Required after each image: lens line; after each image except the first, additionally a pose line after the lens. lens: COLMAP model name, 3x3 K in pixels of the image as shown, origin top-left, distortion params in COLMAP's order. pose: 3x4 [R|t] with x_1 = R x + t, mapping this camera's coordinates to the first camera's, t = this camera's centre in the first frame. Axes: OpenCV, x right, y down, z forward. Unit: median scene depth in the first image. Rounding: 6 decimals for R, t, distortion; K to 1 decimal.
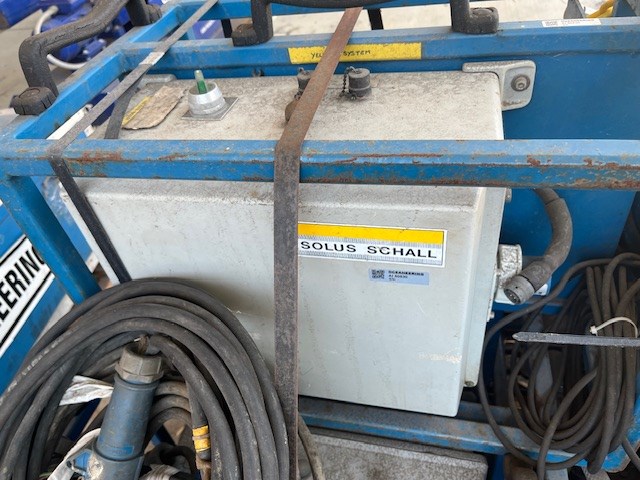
lens RADIAL K [[488.2, 0, 315.6], [0, 488.2, 240.0], [0, 0, 1]] dist [0.034094, -0.056790]
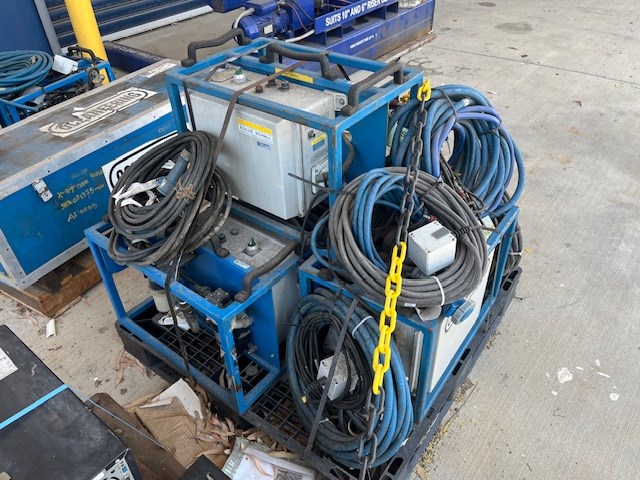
lens RADIAL K [[488.2, 0, 323.6], [0, 488.2, 243.1], [0, 0, 1]] dist [0.034094, -0.056790]
pose [[0.904672, 0.341962, -0.254226, 1.292221], [-0.346461, 0.937637, 0.028334, 0.370898], [0.248060, 0.062446, 0.966730, -1.593577]]
